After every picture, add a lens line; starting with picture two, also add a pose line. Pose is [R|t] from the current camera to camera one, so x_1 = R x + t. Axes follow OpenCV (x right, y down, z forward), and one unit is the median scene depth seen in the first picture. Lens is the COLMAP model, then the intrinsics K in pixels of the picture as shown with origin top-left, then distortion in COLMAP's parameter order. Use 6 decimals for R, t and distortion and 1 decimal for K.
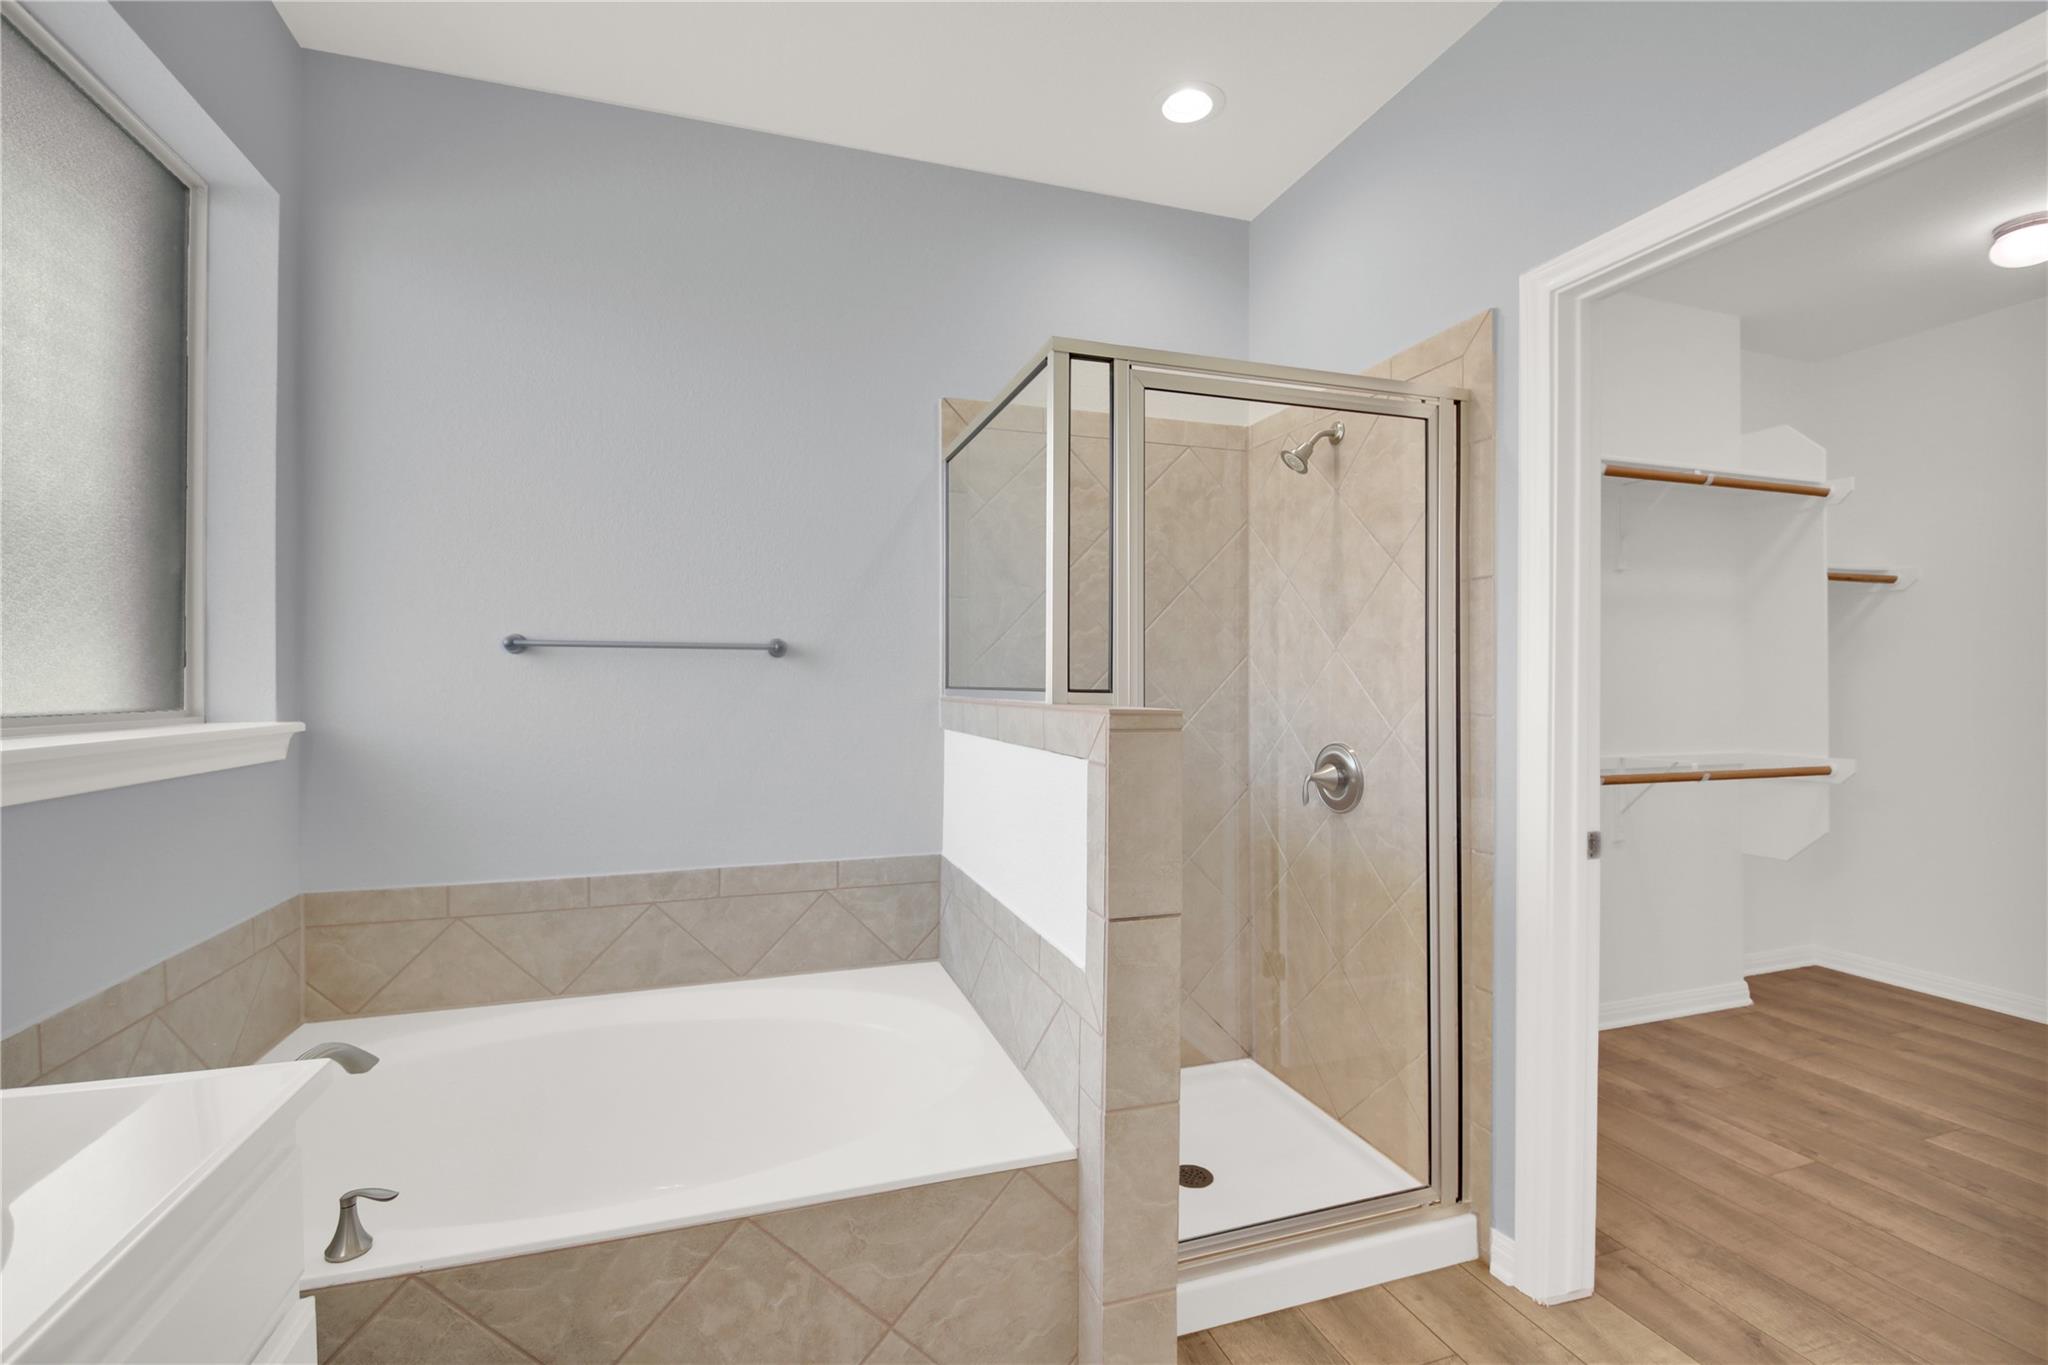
lens RADIAL K [[871.2, 0, 1038.9], [0, 871.2, 681.0], [0, 0, 1]] dist [0.010469, -0.012838]
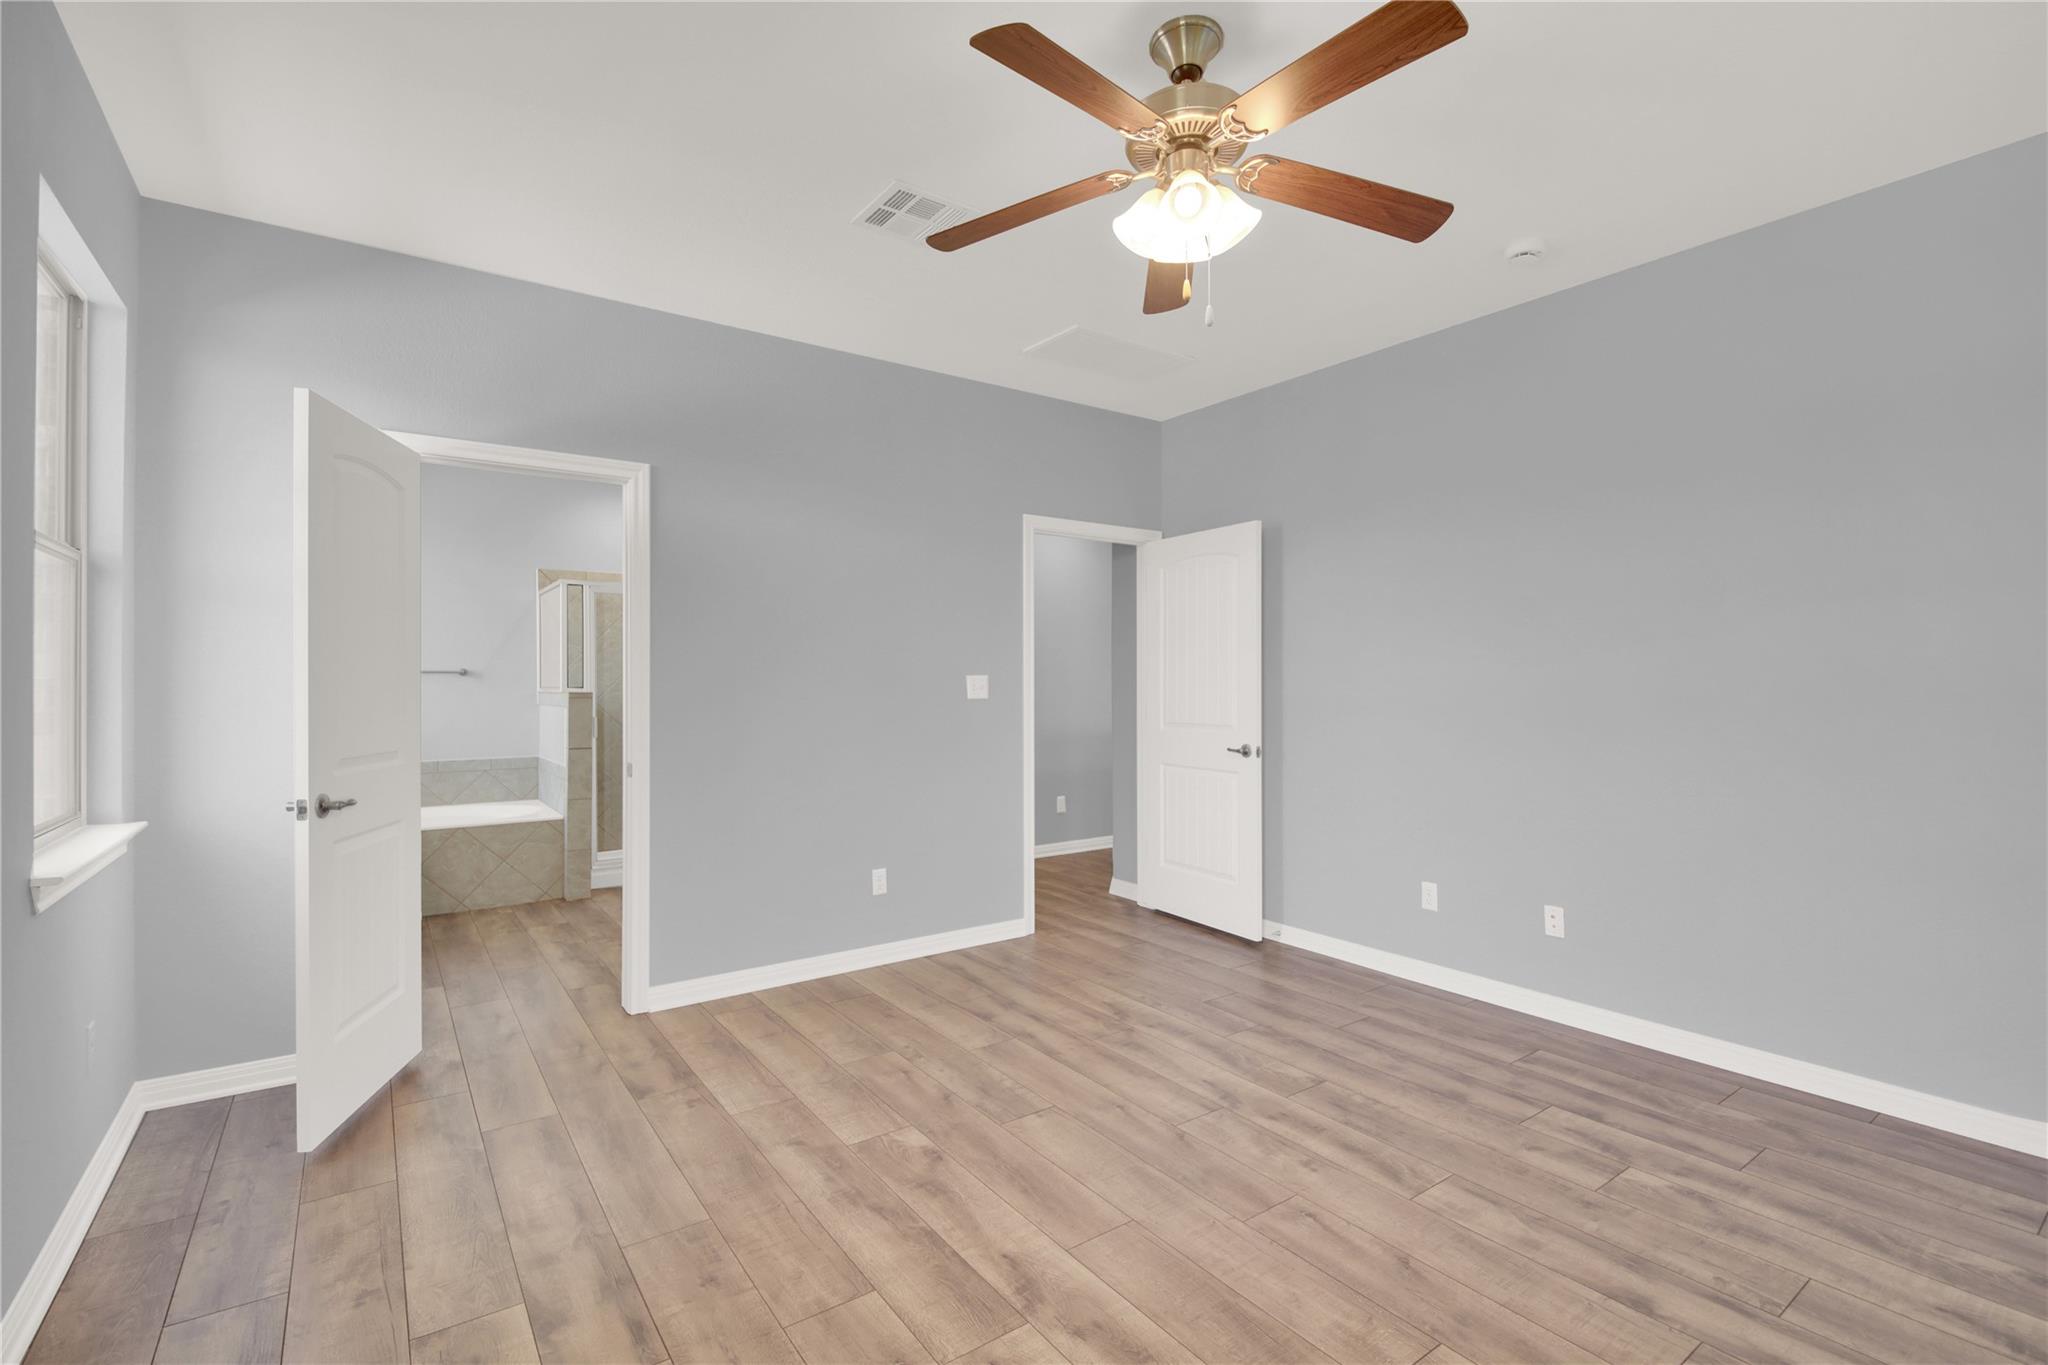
lens RADIAL K [[913.1, 0, 1007.0], [0, 913.1, 682.5], [0, 0, 1]] dist [0.016162, -0.004573]
pose [[0.963797, -0.003083, 0.266621, 0.565772], [0.003507, 0.999993, -0.001116, -0.002052], [-0.266615, 0.002010, 0.963801, -2.212872]]
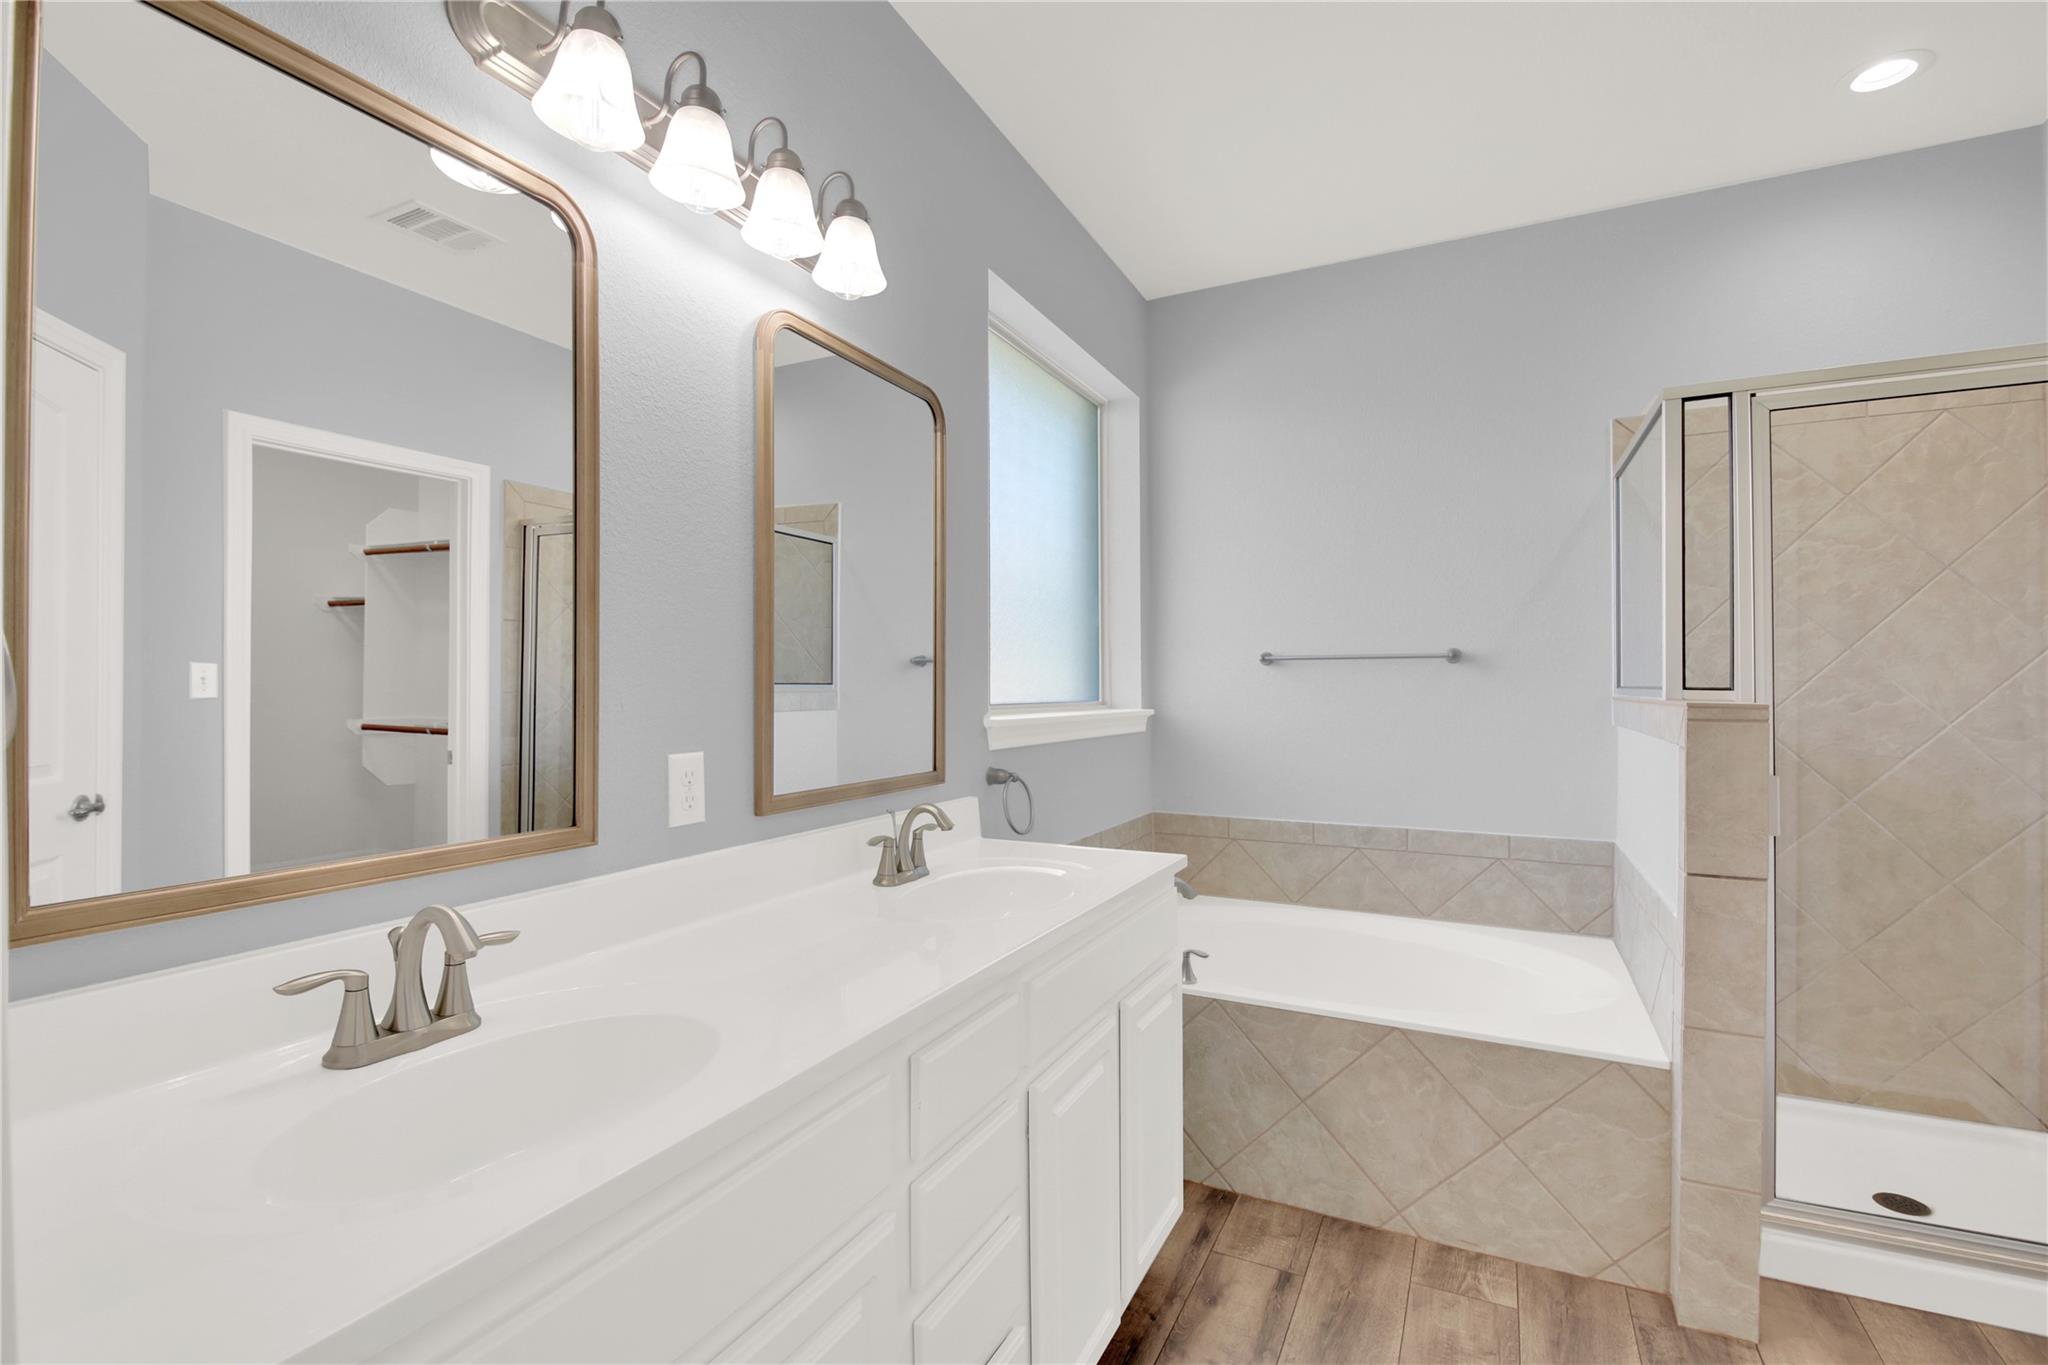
lens RADIAL K [[913.1, 0, 1042.2], [0, 913.1, 681.9], [0, 0, 1]] dist [0.016162, -0.004573]
pose [[0.705982, -0.008355, -0.708181, 0.240921], [0.006908, 0.999964, -0.004912, 0.001626], [0.708196, -0.001424, 0.706014, -0.379425]]
